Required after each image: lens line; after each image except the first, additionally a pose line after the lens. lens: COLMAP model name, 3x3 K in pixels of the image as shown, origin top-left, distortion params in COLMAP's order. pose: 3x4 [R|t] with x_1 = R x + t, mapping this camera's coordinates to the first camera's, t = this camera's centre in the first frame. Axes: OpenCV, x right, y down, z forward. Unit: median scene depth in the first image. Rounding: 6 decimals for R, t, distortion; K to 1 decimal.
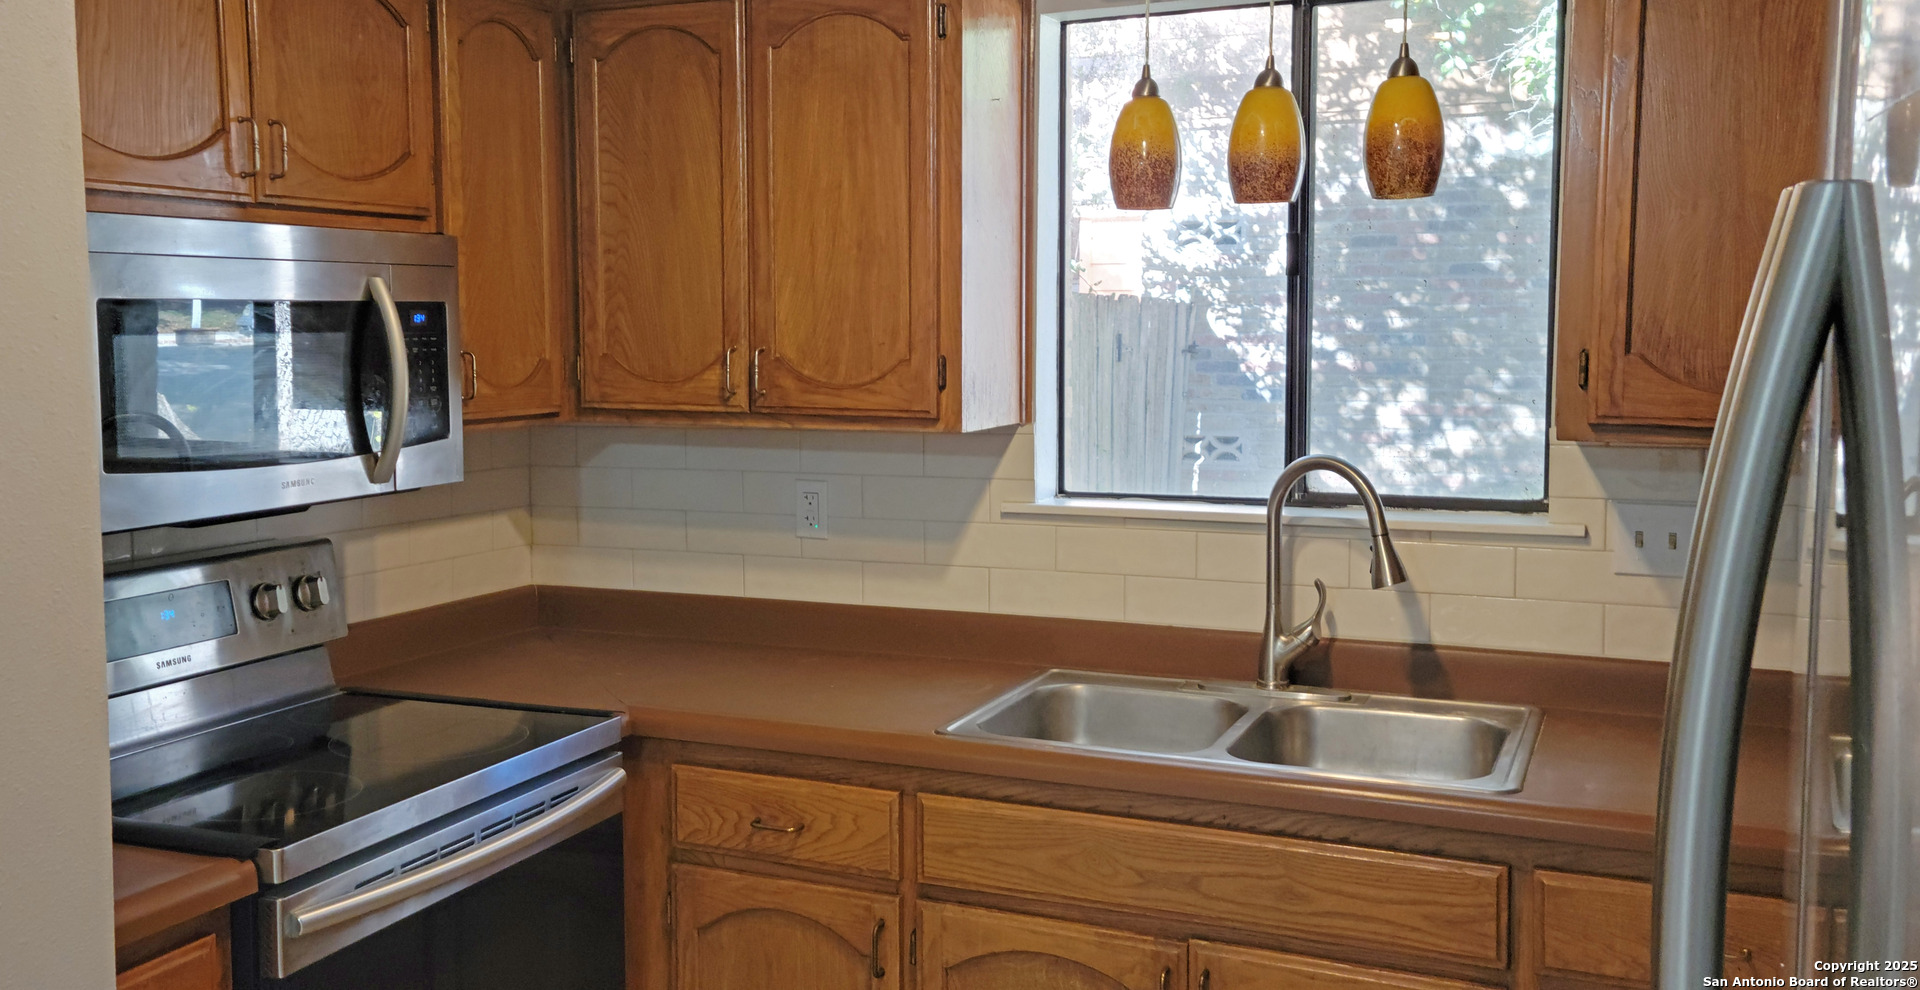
lens RADIAL K [[1679.1, 0, 958.2], [0, 1679.1, 466.6], [0, 0, 1]] dist [0.010568, 0.004104]
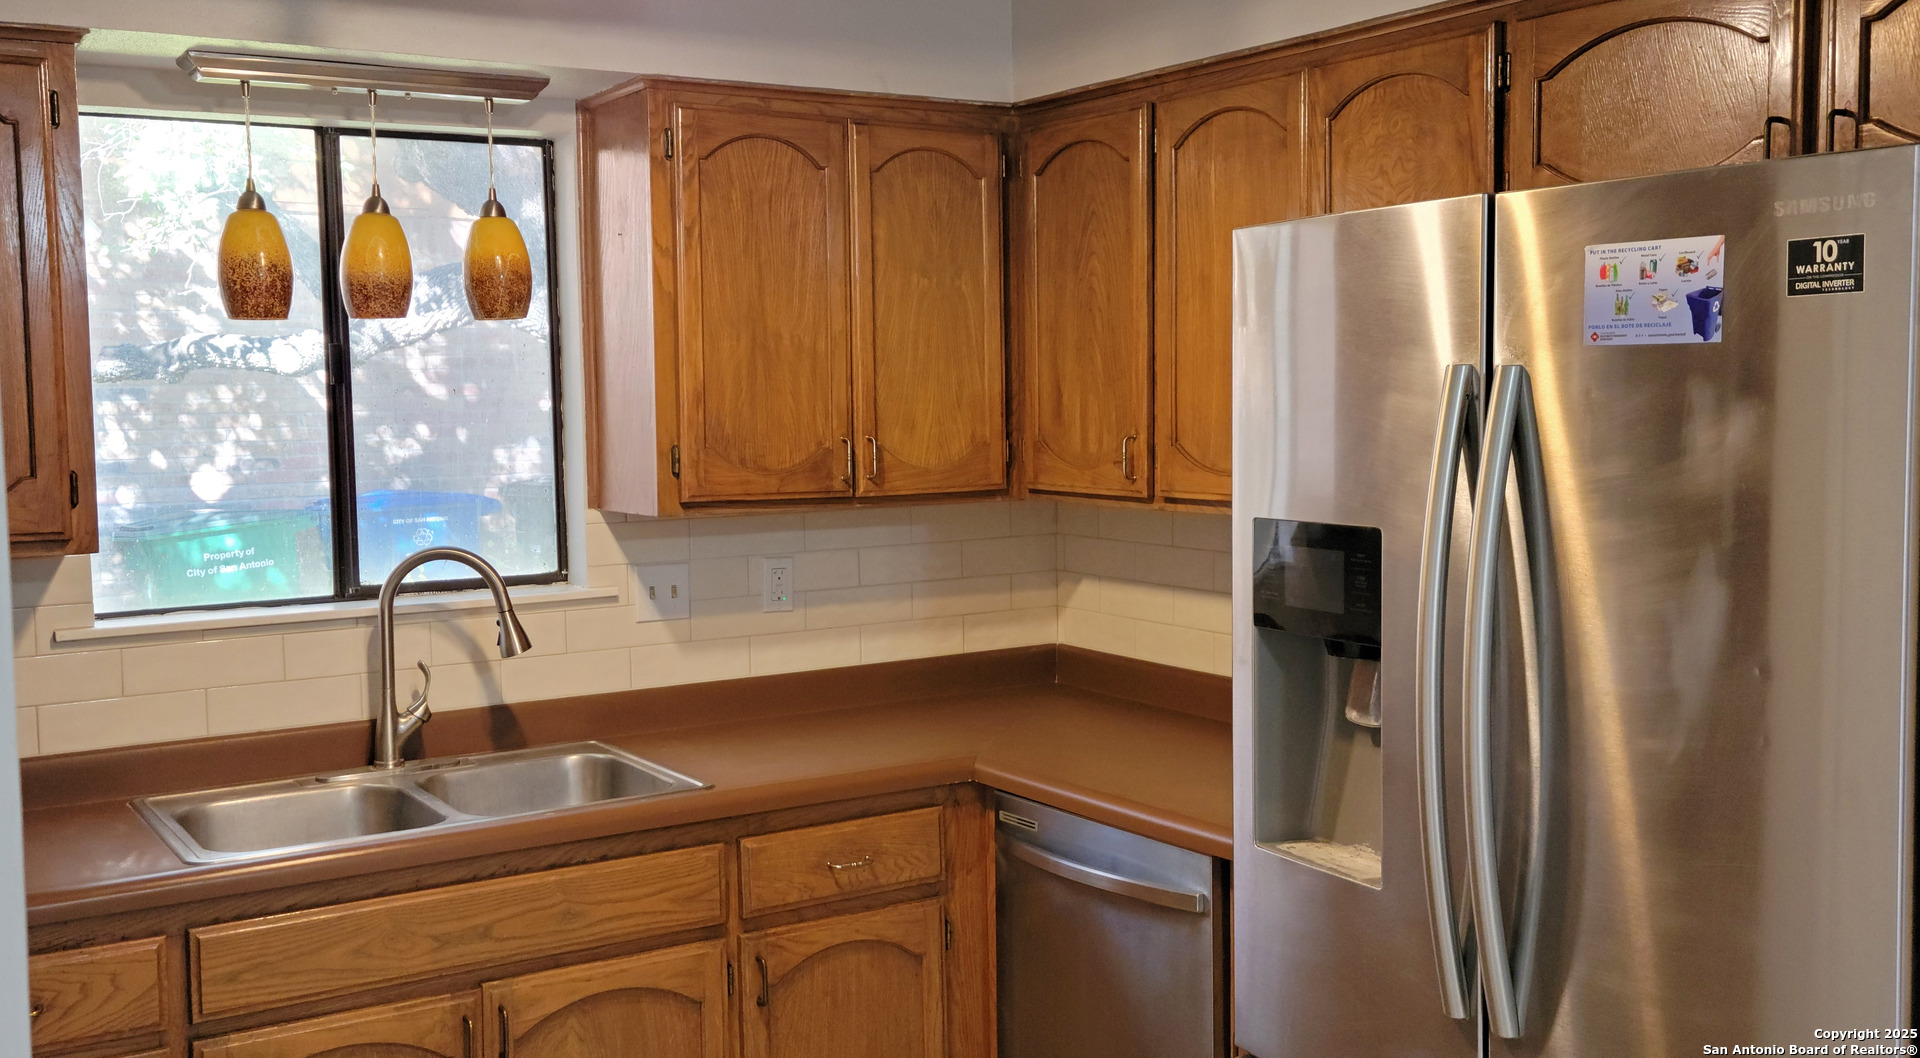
lens RADIAL K [[1728.1, 0, 960.0], [0, 1728.1, 529.0], [0, 0, 1]] dist [-0.009965, -0.013962]
pose [[0.539258, -0.065847, 0.839562, -0.605324], [0.084086, 0.996167, 0.024121, -0.018637], [-0.837932, 0.057588, 0.542728, 0.095500]]
